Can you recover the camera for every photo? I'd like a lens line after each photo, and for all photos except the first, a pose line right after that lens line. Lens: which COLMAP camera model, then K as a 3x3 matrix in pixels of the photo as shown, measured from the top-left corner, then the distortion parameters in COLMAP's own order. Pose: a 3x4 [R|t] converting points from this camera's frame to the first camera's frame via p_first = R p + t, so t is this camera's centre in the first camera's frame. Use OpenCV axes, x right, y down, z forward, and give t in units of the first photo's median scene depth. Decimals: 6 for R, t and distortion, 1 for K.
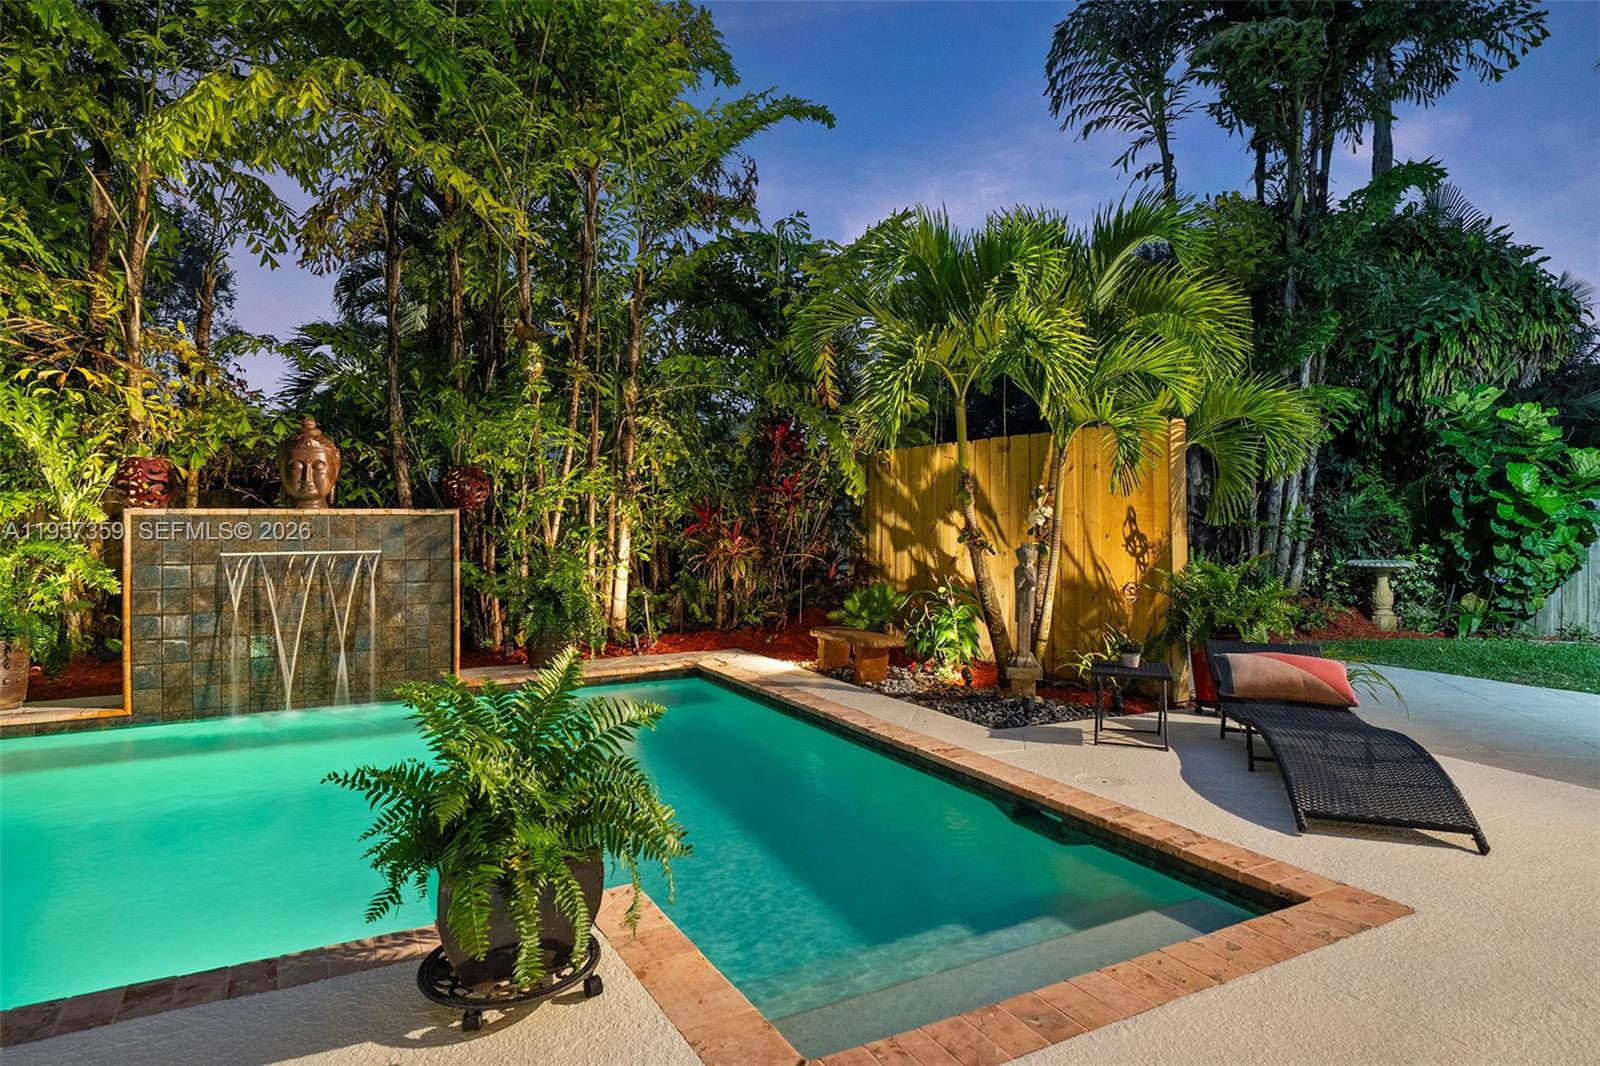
lens RADIAL K [[913.7, 0, 801.1], [0, 913.7, 524.7], [0, 0, 1]] dist [-0.005461, -0.000762]
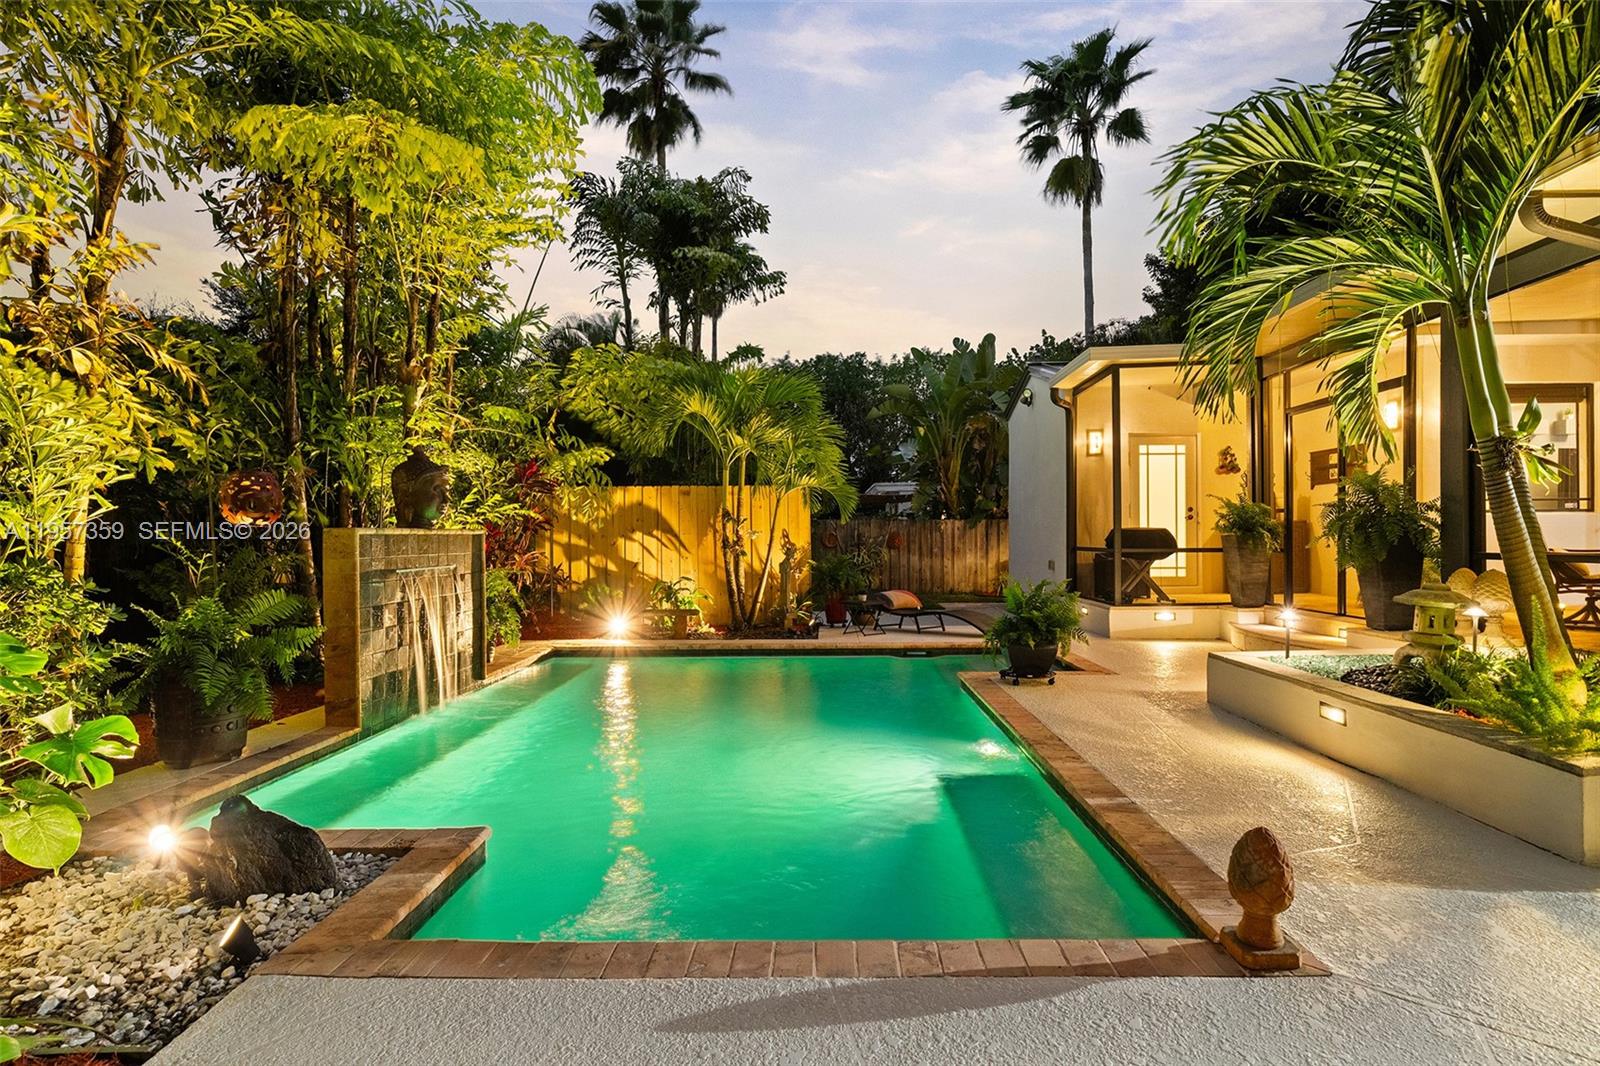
lens RADIAL K [[831.4, 0, 799.7], [0, 831.4, 537.5], [0, 0, 1]] dist [0.000793, 0.000024]
pose [[0.494247, -0.003151, 0.869316, -0.823217], [0.009836, 0.999950, -0.001968, -0.000661], [-0.869266, 0.009524, 0.494253, 0.083426]]
